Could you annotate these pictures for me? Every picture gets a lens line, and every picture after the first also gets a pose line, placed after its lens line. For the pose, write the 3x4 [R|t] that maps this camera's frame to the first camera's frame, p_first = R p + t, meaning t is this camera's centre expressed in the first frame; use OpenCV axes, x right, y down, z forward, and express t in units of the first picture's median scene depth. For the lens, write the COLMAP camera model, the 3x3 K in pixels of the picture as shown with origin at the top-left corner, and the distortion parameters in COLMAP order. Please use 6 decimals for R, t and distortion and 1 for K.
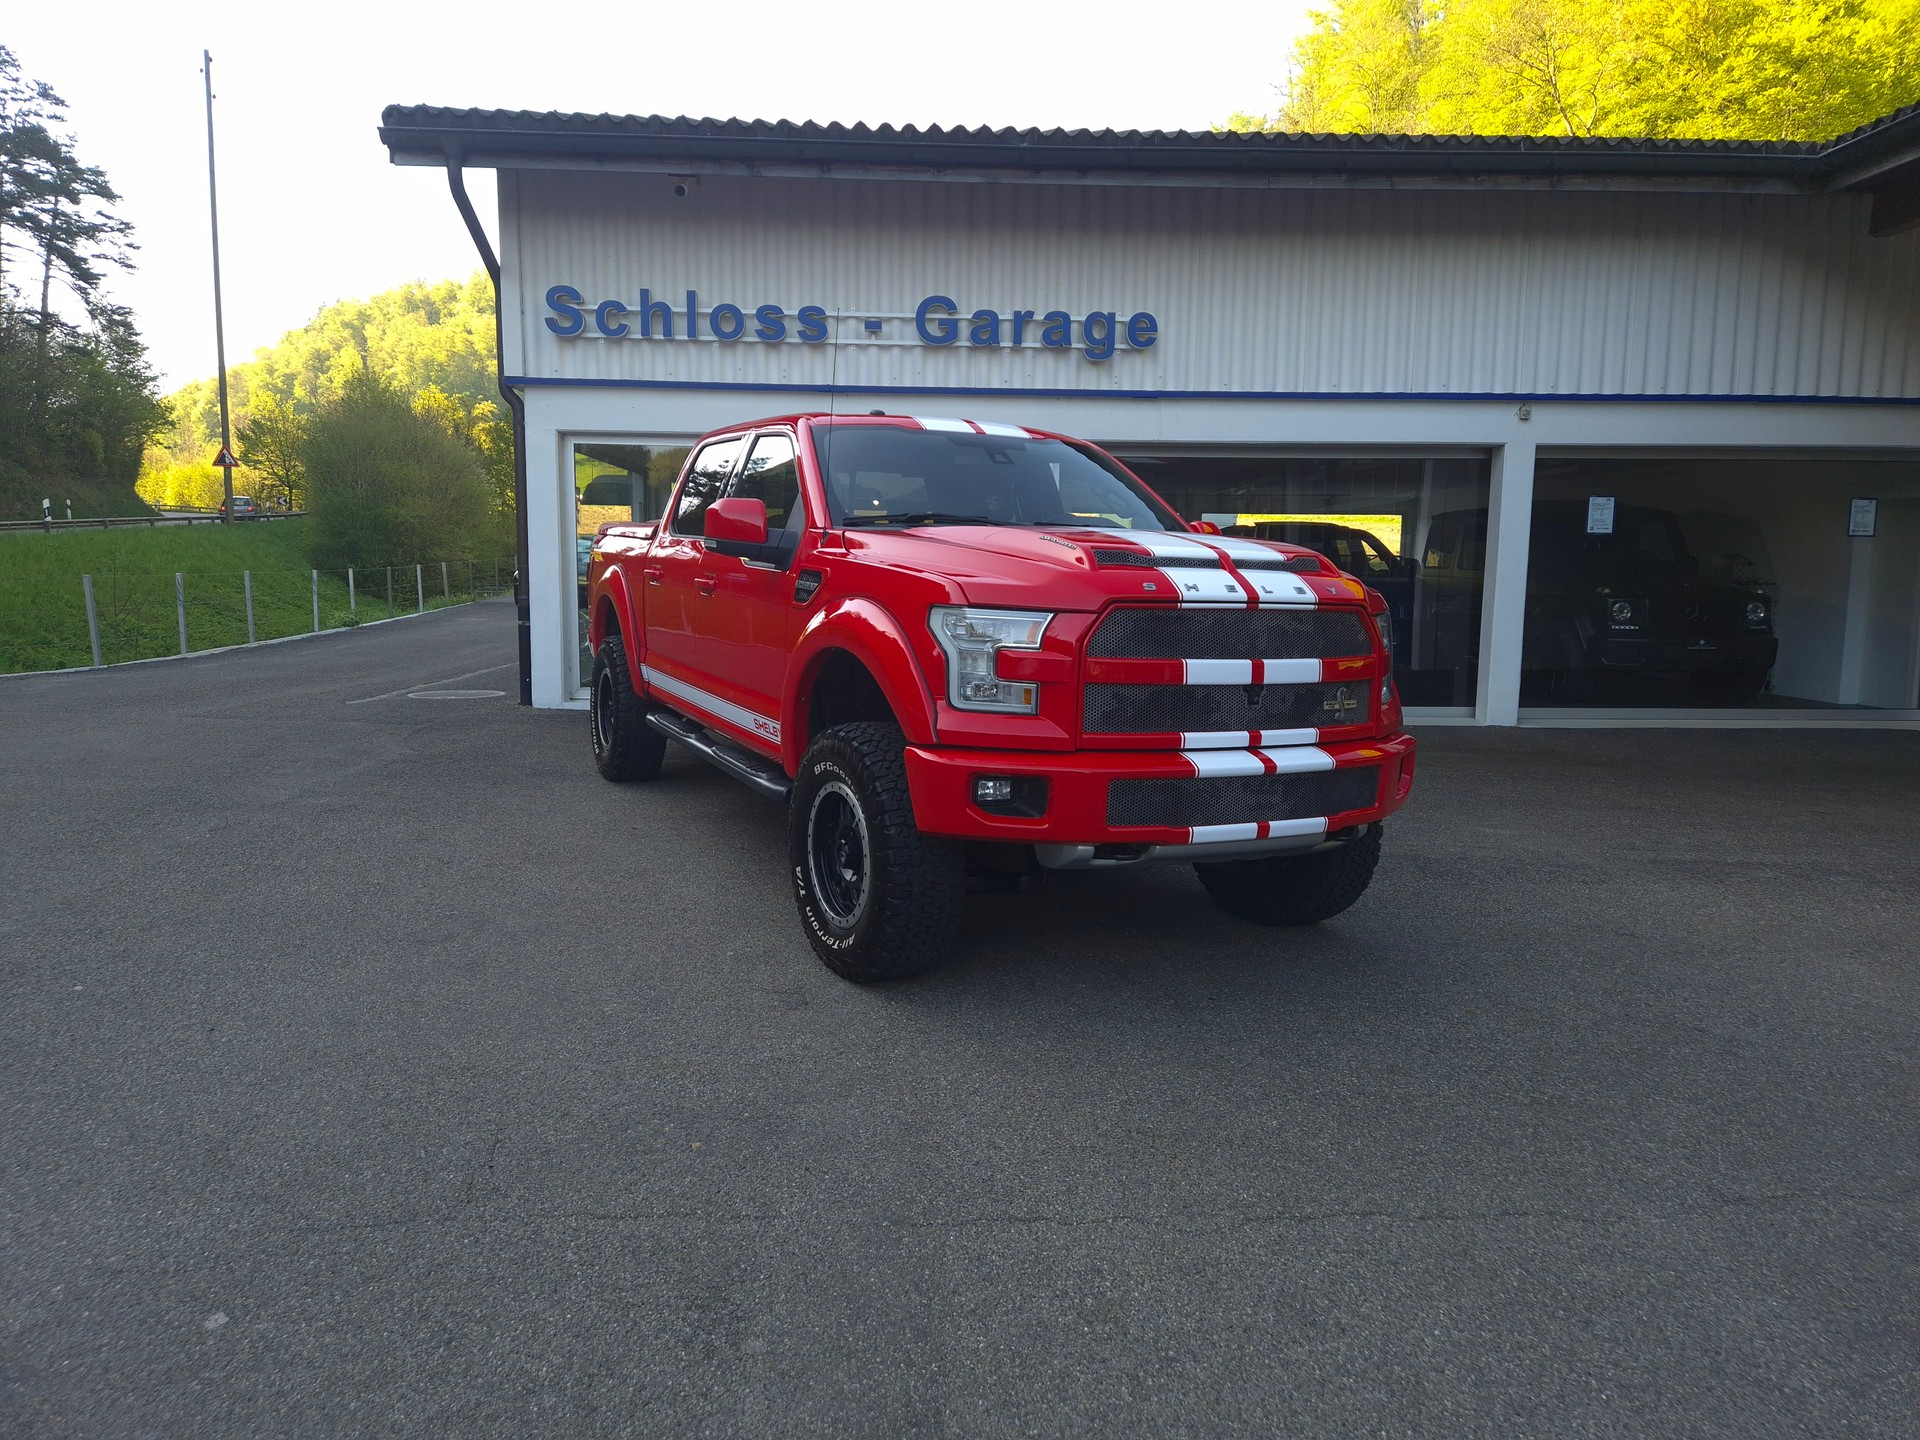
lens RADIAL K [[1265.1, 0, 959.1], [0, 1265.1, 703.0], [0, 0, 1]] dist [0.082365, -0.068384]
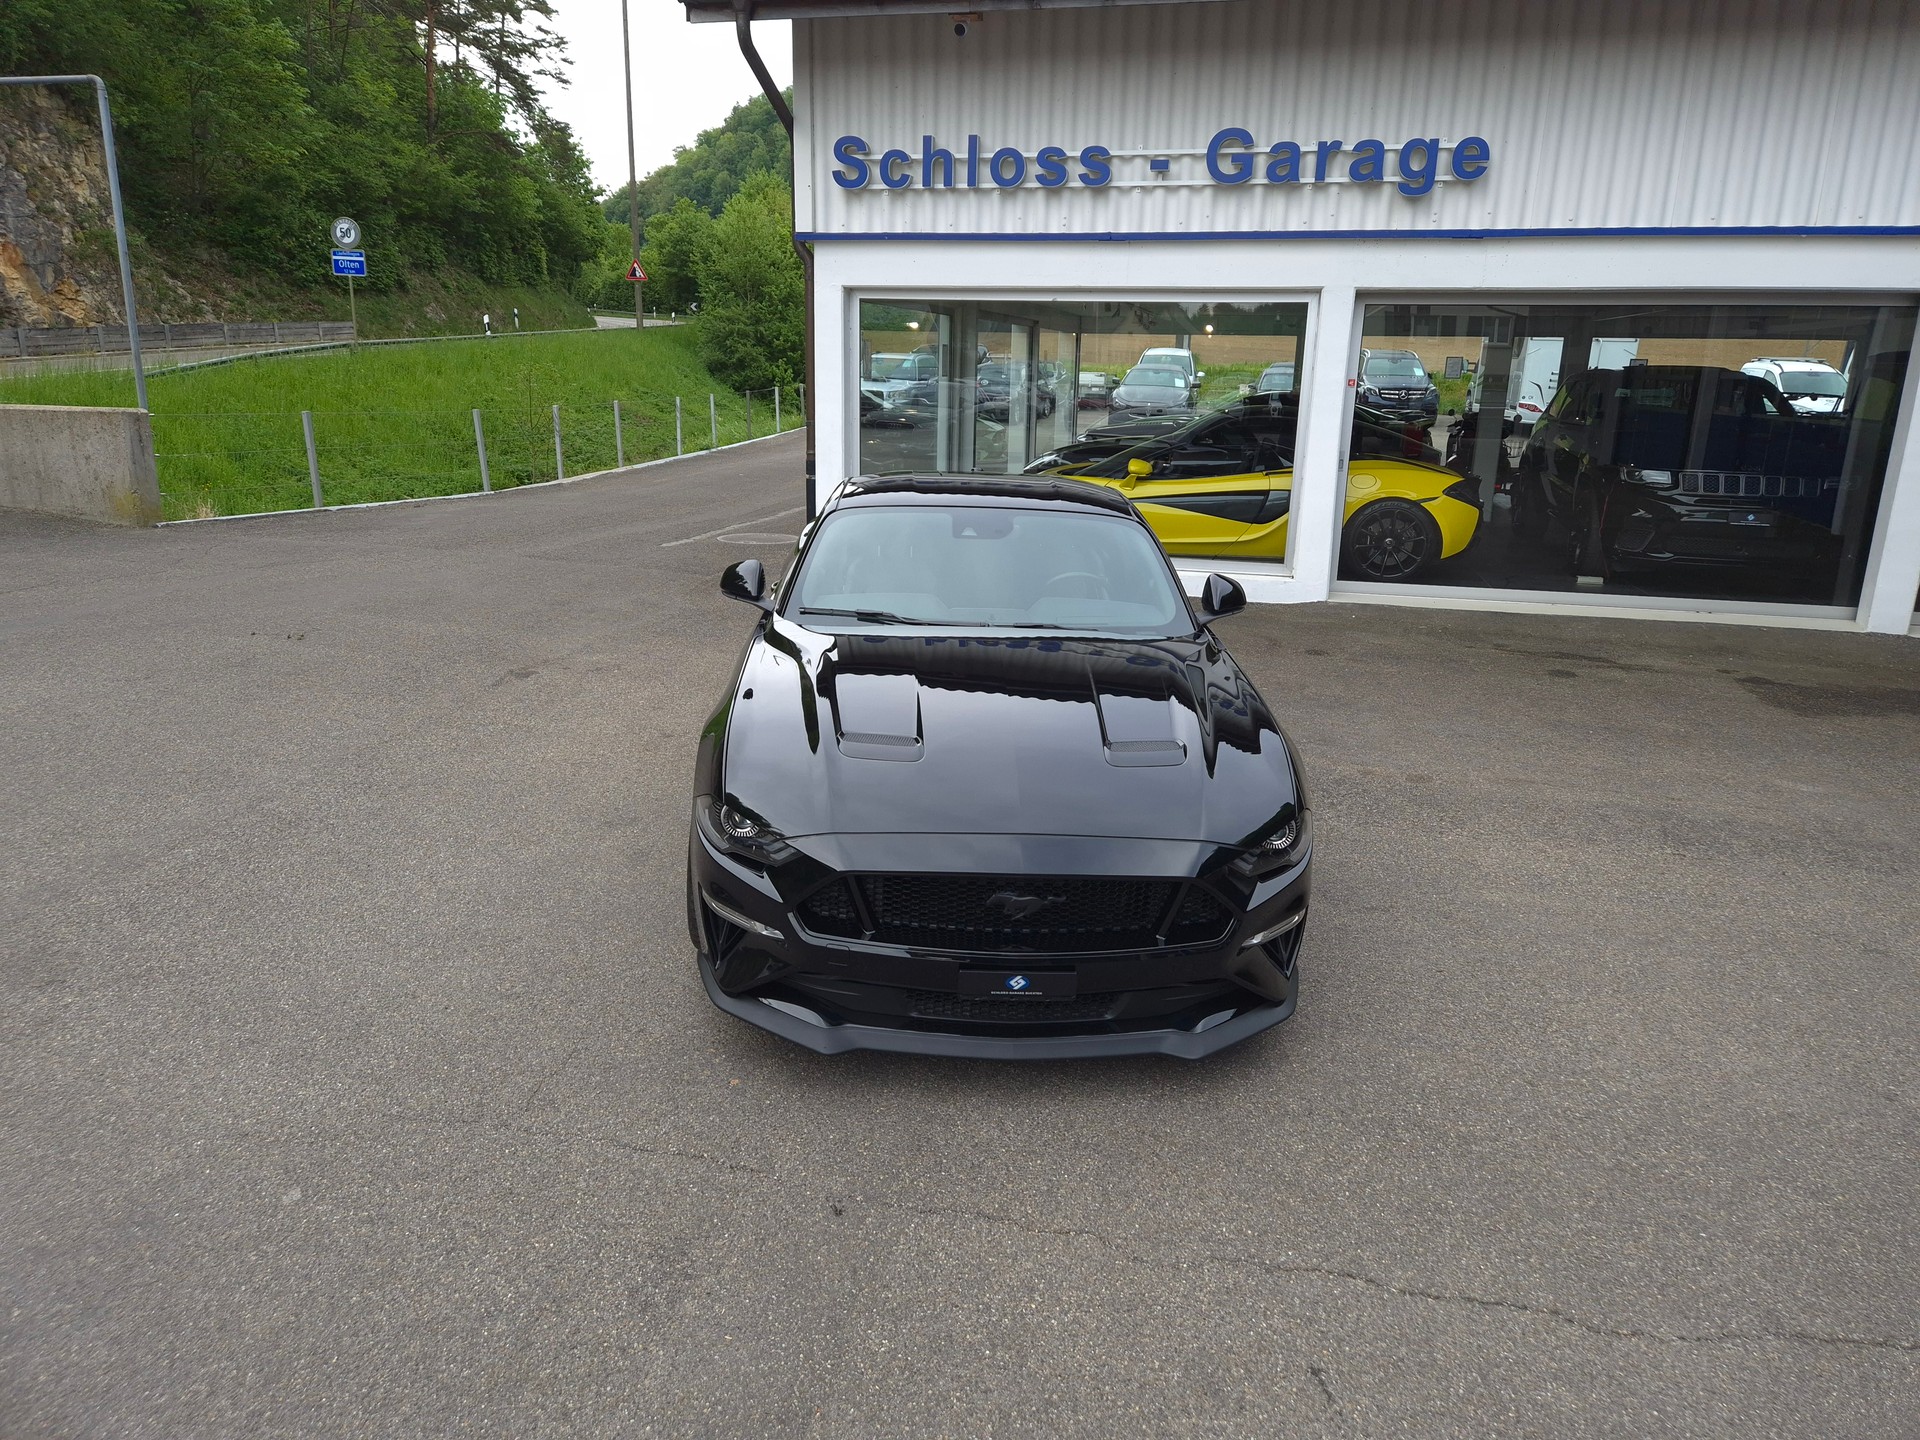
lens RADIAL K [[1265.1, 0, 971.1], [0, 1265.1, 697.7], [0, 0, 1]] dist [0.082365, -0.068384]
pose [[0.961084, 0.080022, -0.264412, 0.078154], [-0.040865, 0.987779, 0.150407, -0.047194], [0.273216, -0.133749, 0.952609, 0.018404]]
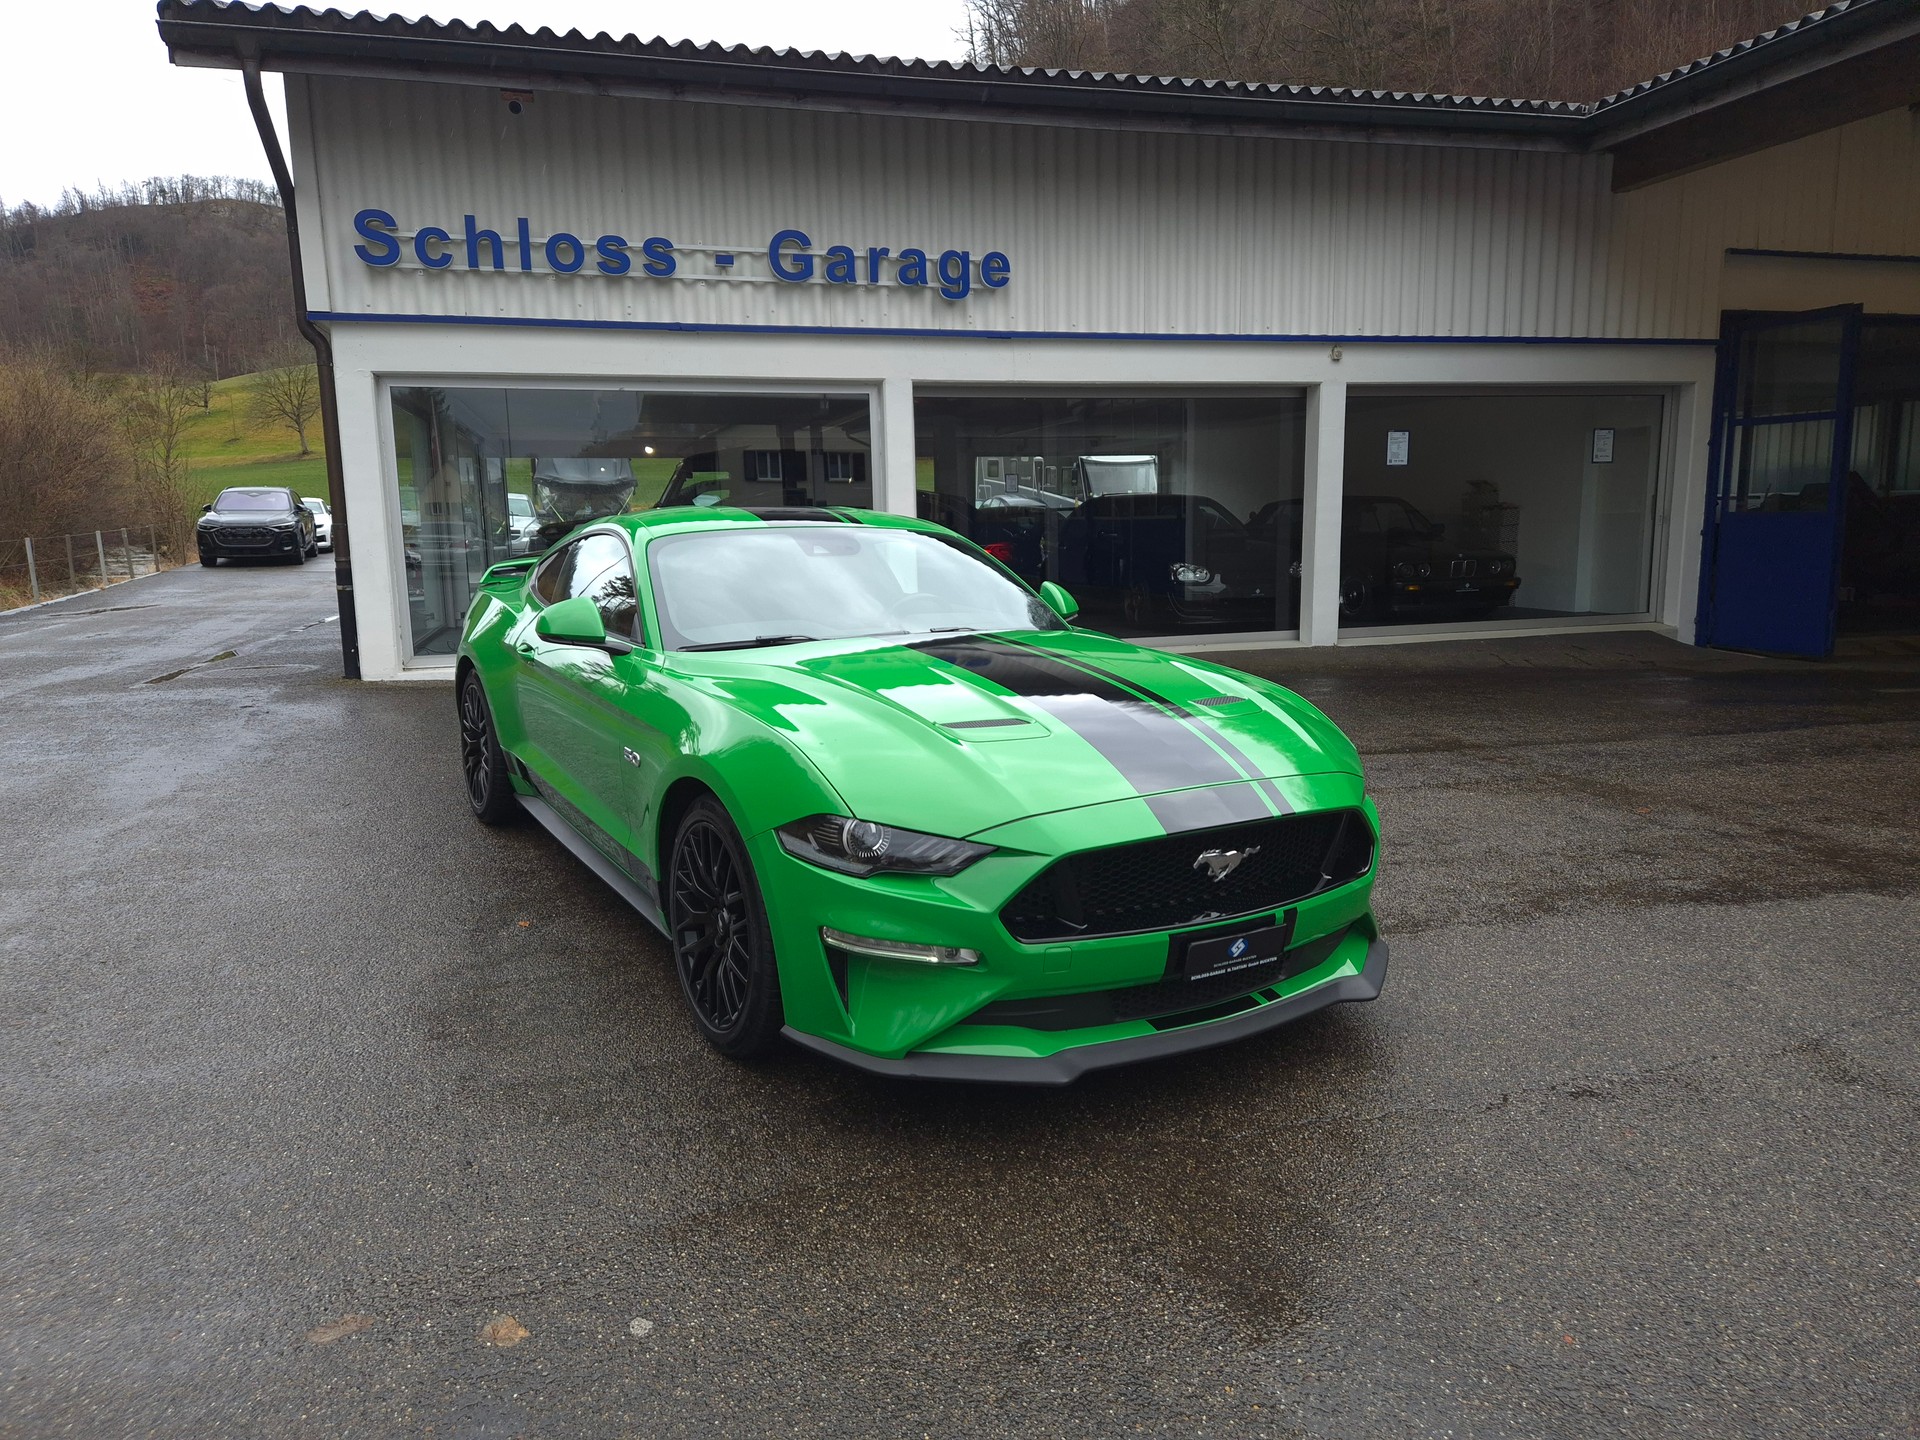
lens RADIAL K [[1265.1, 0, 955.5], [0, 1265.1, 704.1], [0, 0, 1]] dist [0.082365, -0.068384]
pose [[0.974177, -0.061692, 0.217195, -0.126274], [0.052799, 0.997521, 0.046518, 0.000138], [-0.219527, -0.033849, 0.975019, 0.015913]]
